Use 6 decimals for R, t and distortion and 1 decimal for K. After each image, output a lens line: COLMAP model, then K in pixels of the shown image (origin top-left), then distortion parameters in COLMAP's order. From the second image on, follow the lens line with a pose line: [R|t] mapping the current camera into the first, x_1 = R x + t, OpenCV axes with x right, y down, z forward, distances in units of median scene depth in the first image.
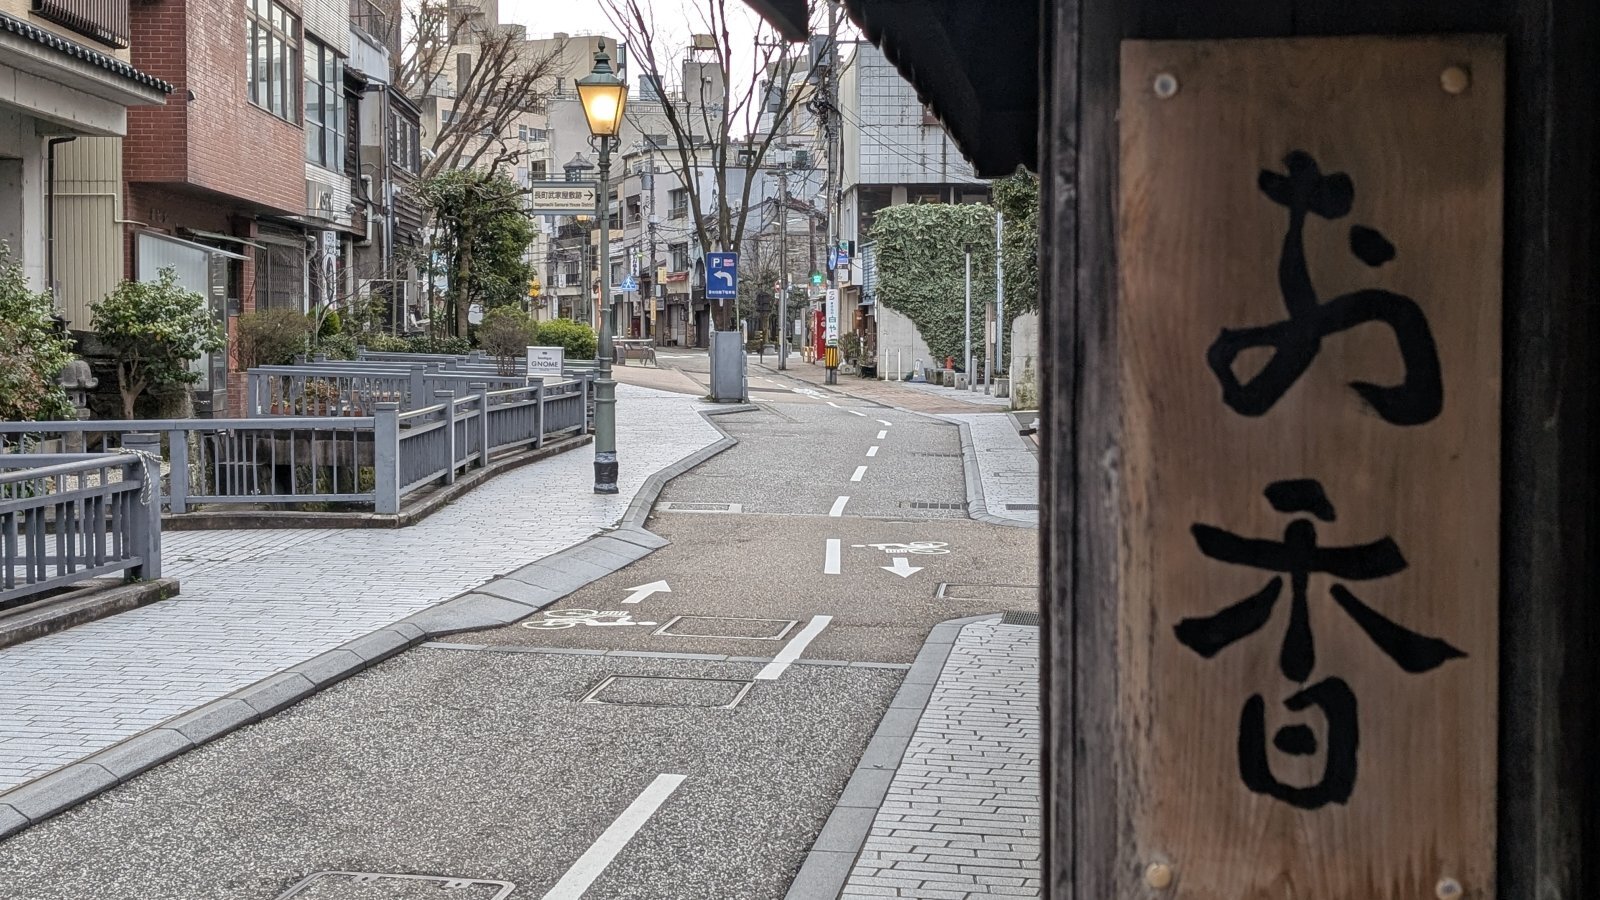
lens RADIAL K [[2109.0, 0, 806.0], [0, 2109.0, 460.3], [0, 0, 1]] dist [0.018324, 0.000000]
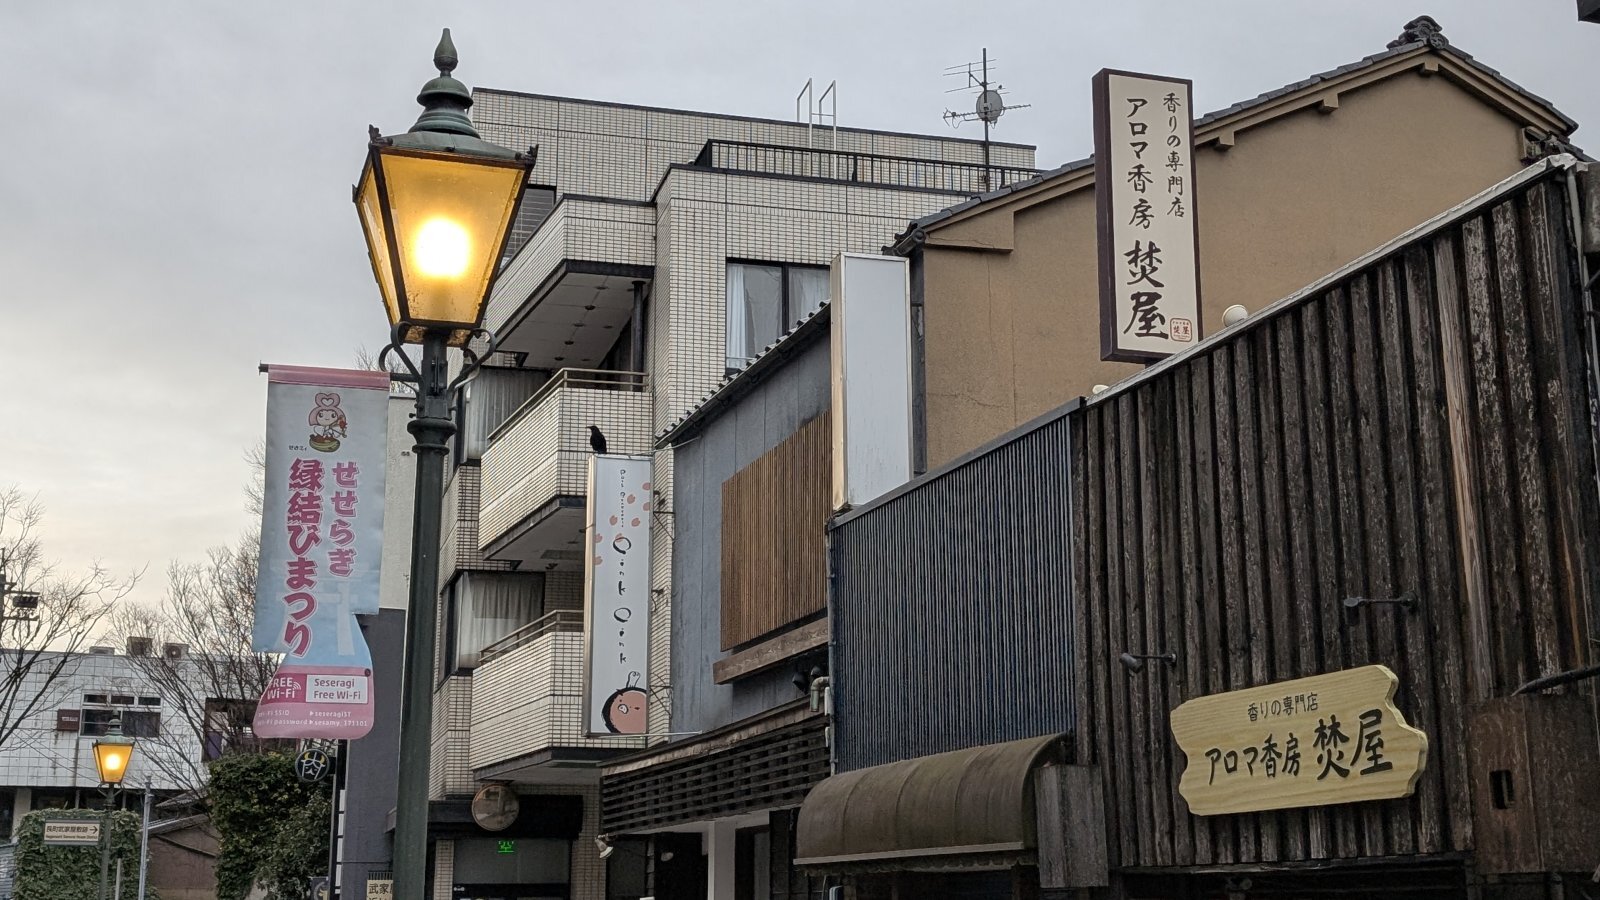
lens RADIAL K [[2109.0, 0, 793.5], [0, 2109.0, 437.3], [0, 0, 1]] dist [0.018324, 0.000000]
pose [[0.903395, 0.092267, 0.418764, -0.079911], [0.031735, 0.959513, -0.279871, 0.005176], [-0.427633, 0.266124, 0.863892, -0.100325]]
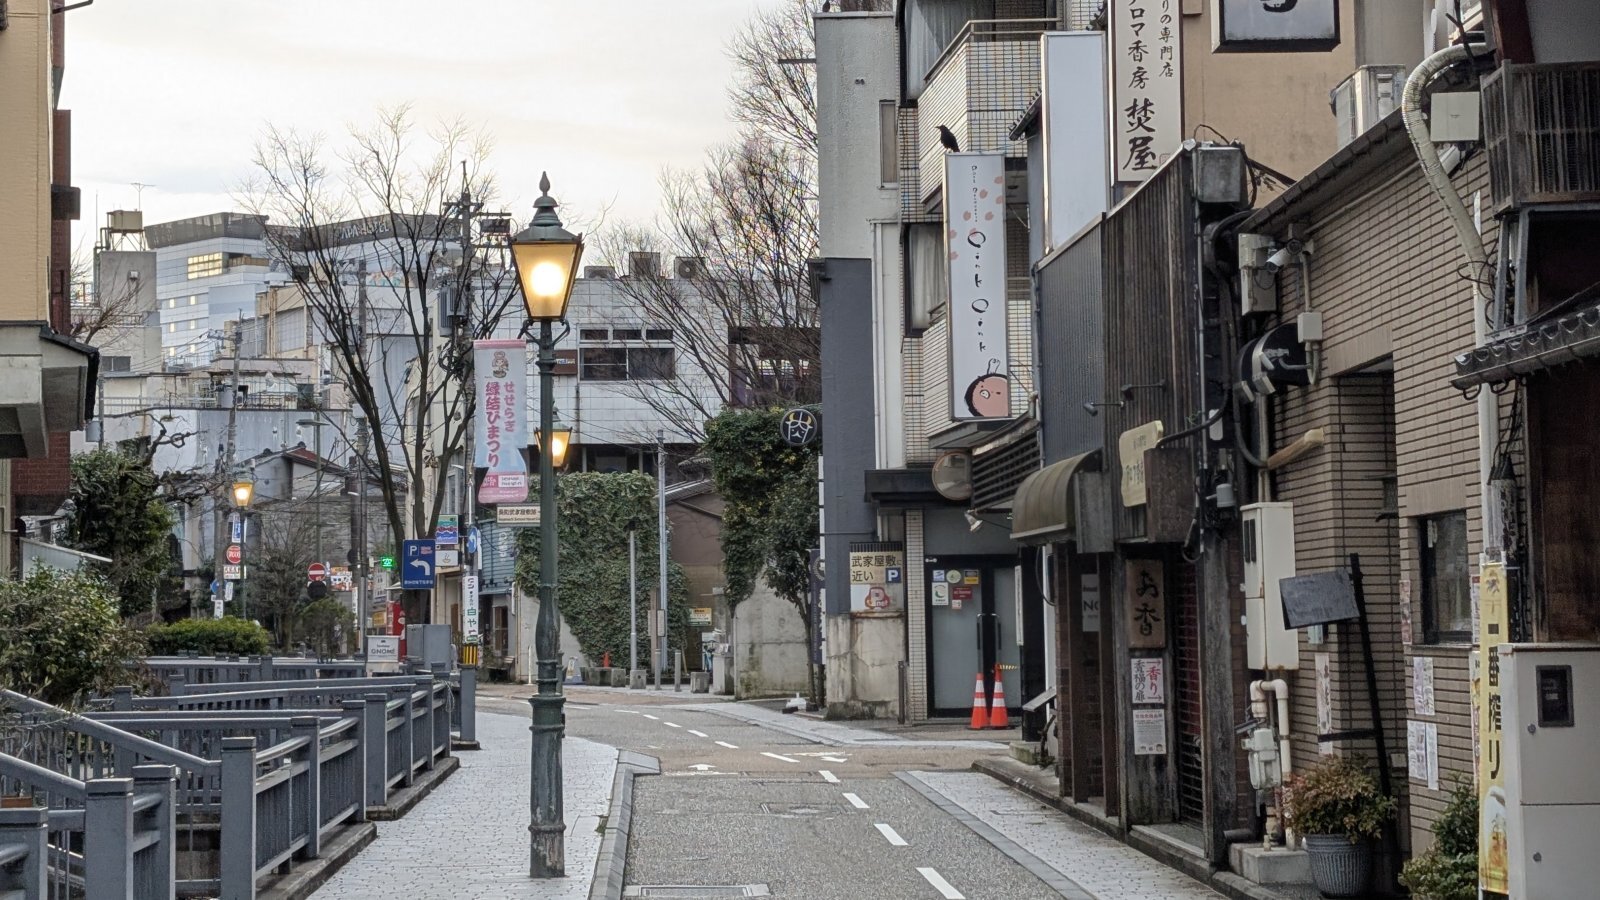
lens RADIAL K [[3187.9, 0, 802.4], [0, 3187.9, 439.1], [0, 0, 1]] dist [0.285798, 0.000000]
pose [[0.984152, -0.010658, 0.177006, -0.085332], [0.032000, 0.992478, -0.118163, 0.020651], [-0.174415, 0.121954, 0.977091, -0.287837]]
